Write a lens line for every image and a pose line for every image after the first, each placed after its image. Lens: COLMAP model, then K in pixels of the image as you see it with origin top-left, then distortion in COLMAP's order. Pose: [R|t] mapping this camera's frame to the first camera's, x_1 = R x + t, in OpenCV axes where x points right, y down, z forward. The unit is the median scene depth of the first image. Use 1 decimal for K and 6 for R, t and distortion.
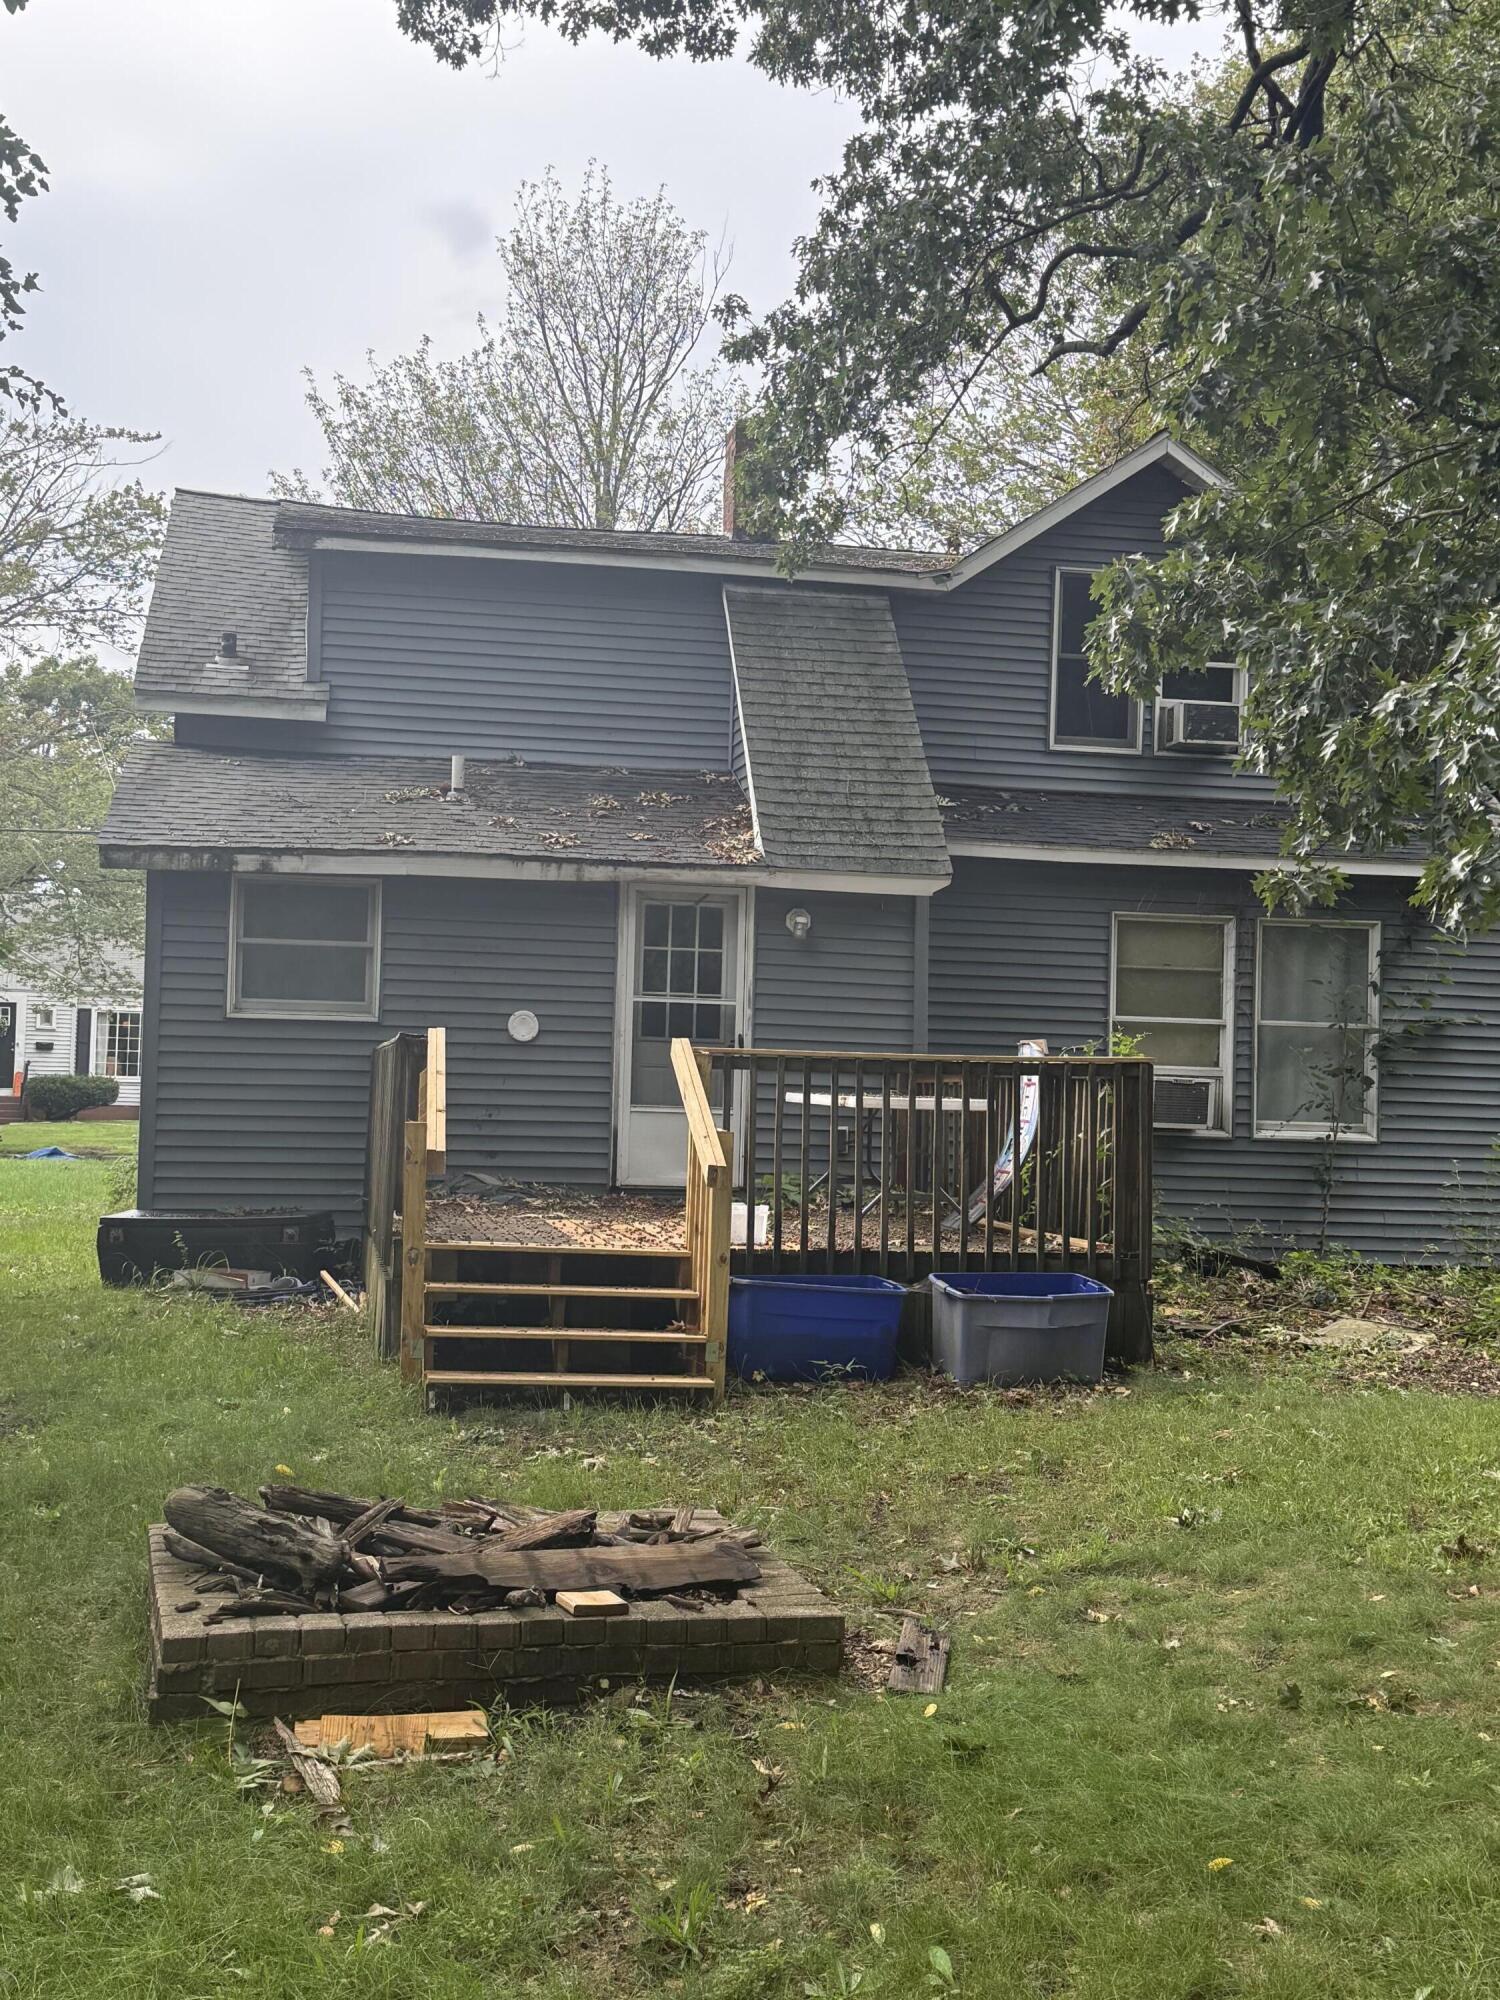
lens RADIAL K [[2373.8, 0, 750.0], [0, 2373.8, 1000.0], [0, 0, 1]] dist [0.255391, -0.523579]
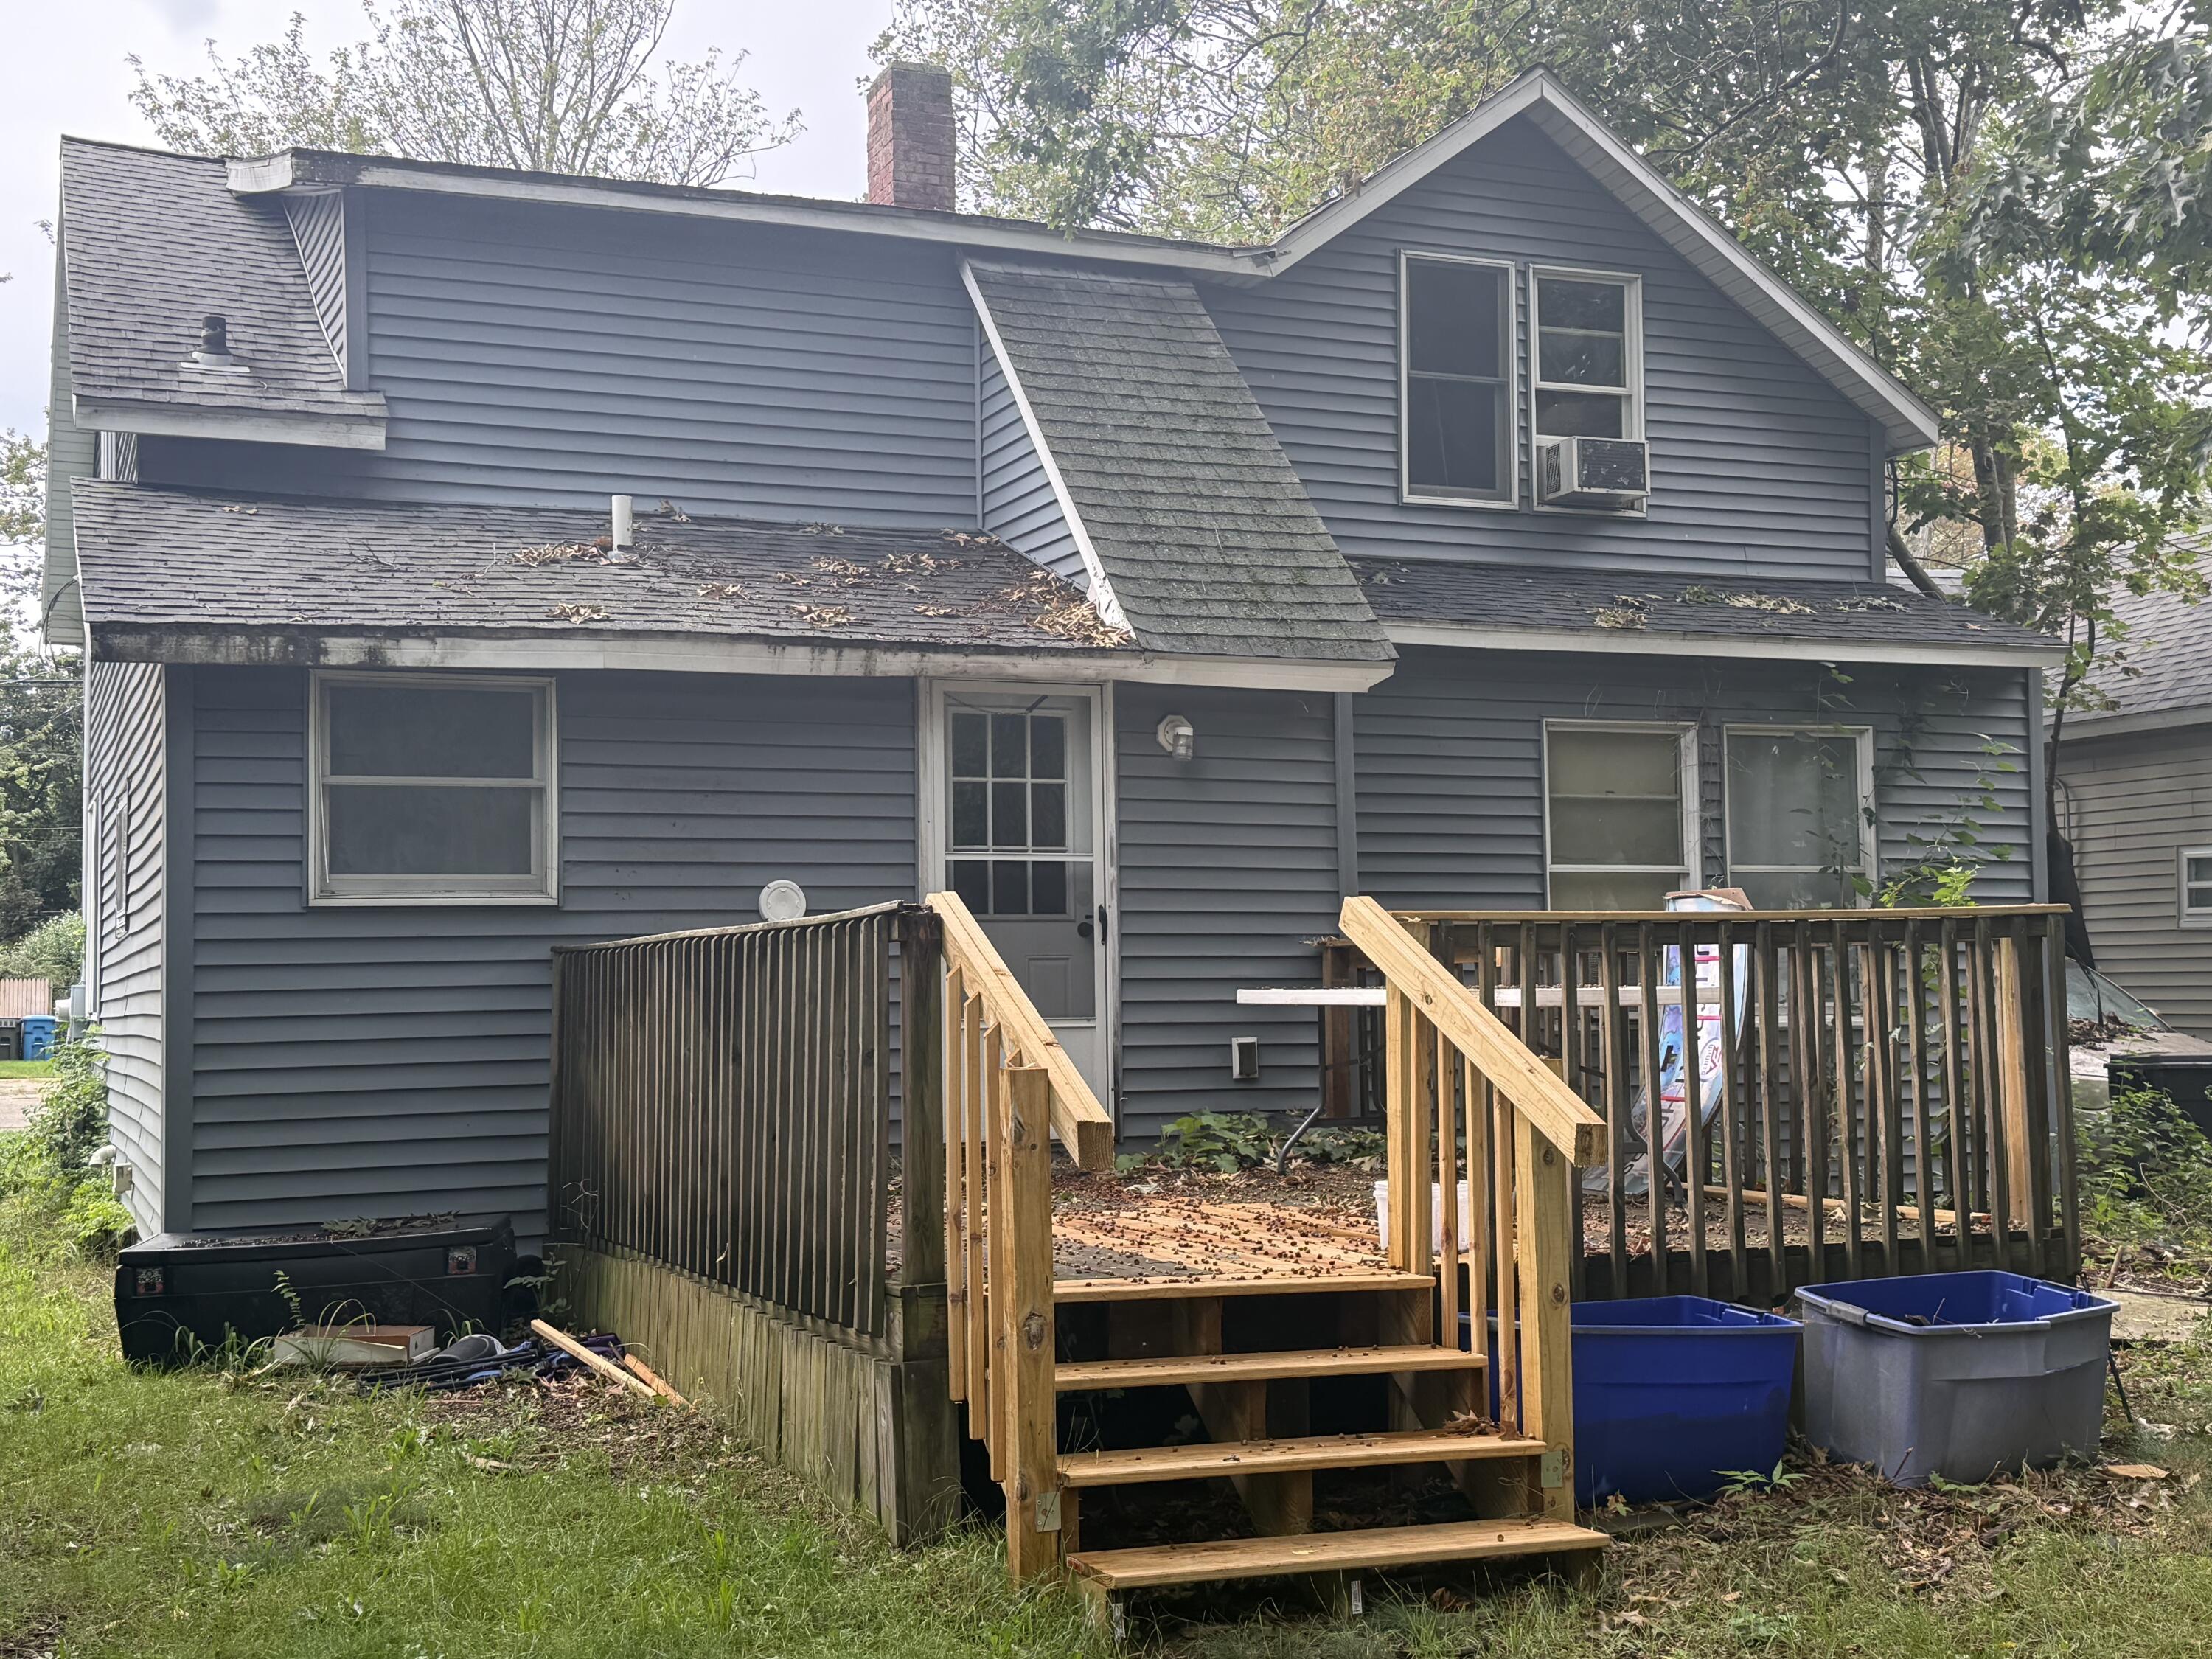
lens RADIAL K [[2625.4, 0, 1106.0], [0, 2625.4, 829.5], [0, 0, 1]] dist [0.255391, -0.523579]
pose [[0.977219, -0.028947, 0.210250, -0.154026], [0.033732, 0.999246, -0.019211, 0.007253], [-0.209535, 0.025866, 0.977459, 0.277852]]
